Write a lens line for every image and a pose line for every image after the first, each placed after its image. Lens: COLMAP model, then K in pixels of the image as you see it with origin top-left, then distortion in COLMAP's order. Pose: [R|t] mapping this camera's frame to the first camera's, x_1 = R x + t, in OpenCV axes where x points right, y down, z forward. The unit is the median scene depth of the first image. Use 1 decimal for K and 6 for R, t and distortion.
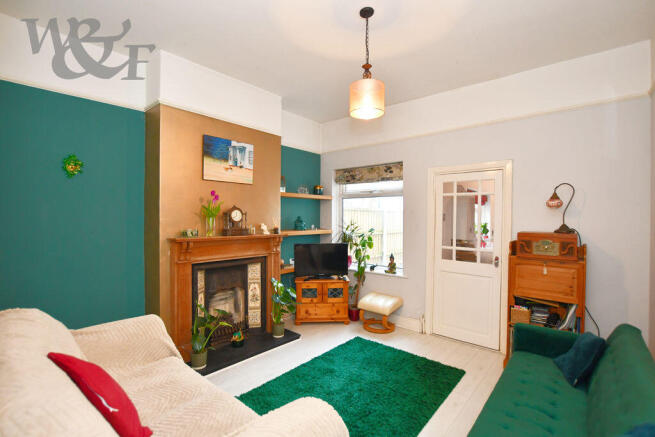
lens RADIAL K [[308.4, 0, 327.5], [0, 308.4, 218.5], [0, 0, 1]] dist [-0.000789, -0.000008]
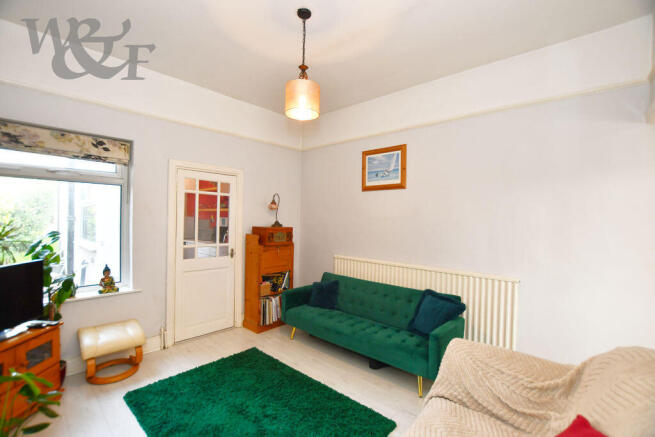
lens RADIAL K [[294.6, 0, 327.5], [0, 294.6, 218.5], [0, 0, 1]] dist [0.000330, 0.000019]
pose [[0.042307, -0.017037, 0.998959, -0.535052], [-0.021113, 0.999616, 0.017942, -0.019257], [-0.998882, -0.021850, 0.041931, 0.557213]]
